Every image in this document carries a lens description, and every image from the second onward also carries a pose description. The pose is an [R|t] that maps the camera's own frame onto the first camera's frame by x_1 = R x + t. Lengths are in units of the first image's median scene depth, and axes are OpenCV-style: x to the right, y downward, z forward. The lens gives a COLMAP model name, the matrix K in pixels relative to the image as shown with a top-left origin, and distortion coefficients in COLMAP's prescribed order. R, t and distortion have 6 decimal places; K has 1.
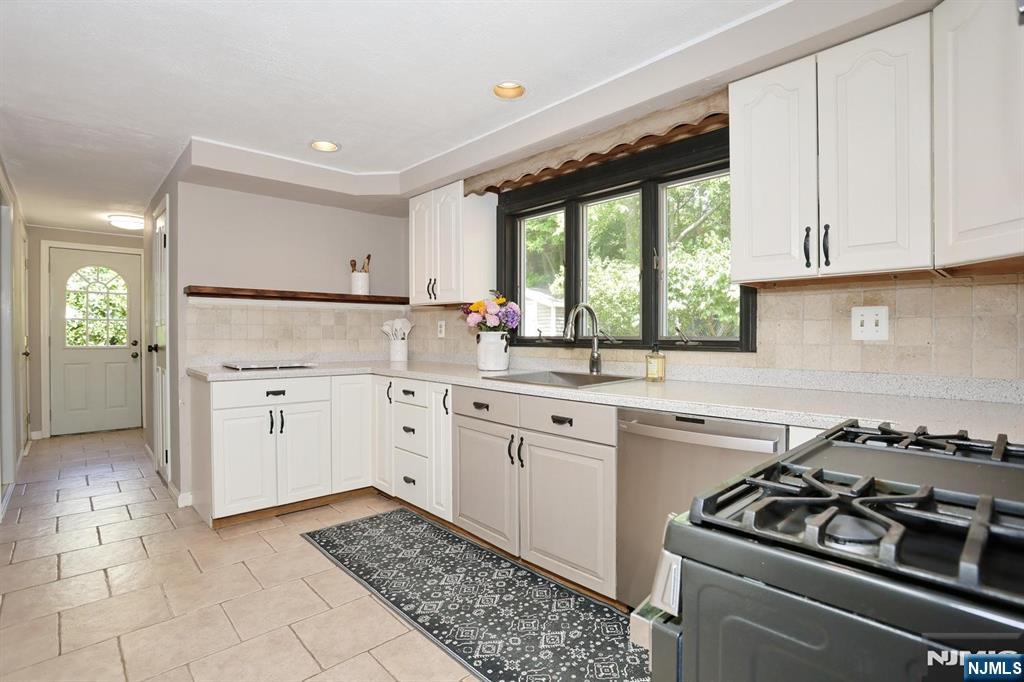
lens RADIAL K [[495.0, 0, 507.2], [0, 495.0, 338.7], [0, 0, 1]] dist [-0.042655, 0.002995]
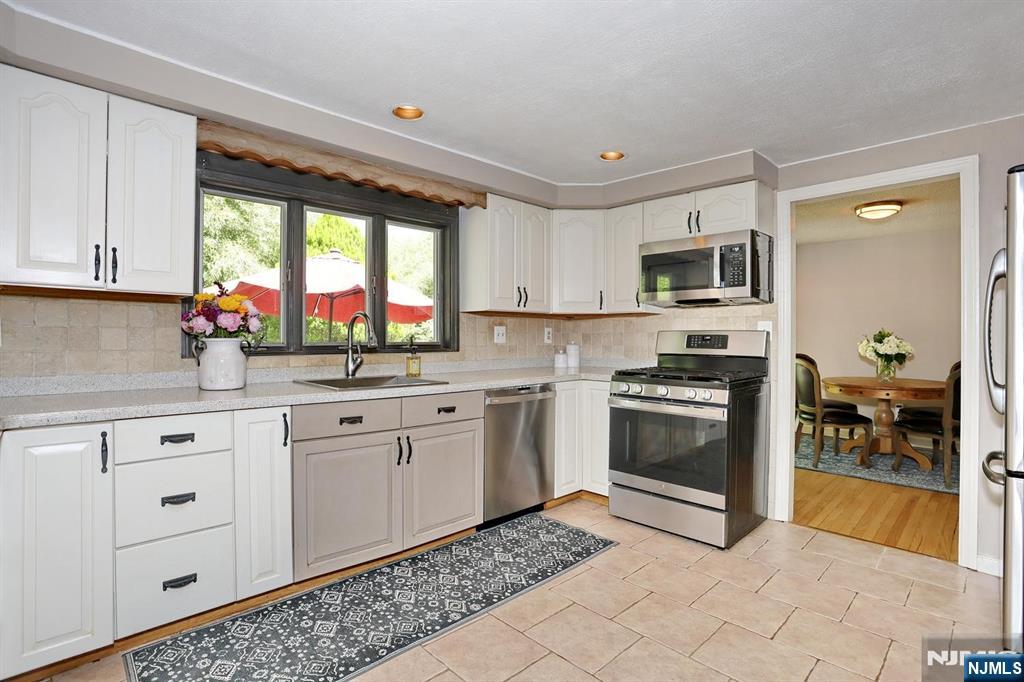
lens RADIAL K [[495.0, 0, 504.7], [0, 495.0, 339.4], [0, 0, 1]] dist [-0.042655, 0.002995]
pose [[-0.008897, -0.002955, 0.999956, -1.062168], [0.008919, 0.999956, 0.003034, -0.014516], [-0.999921, 0.008946, -0.008870, 0.801402]]
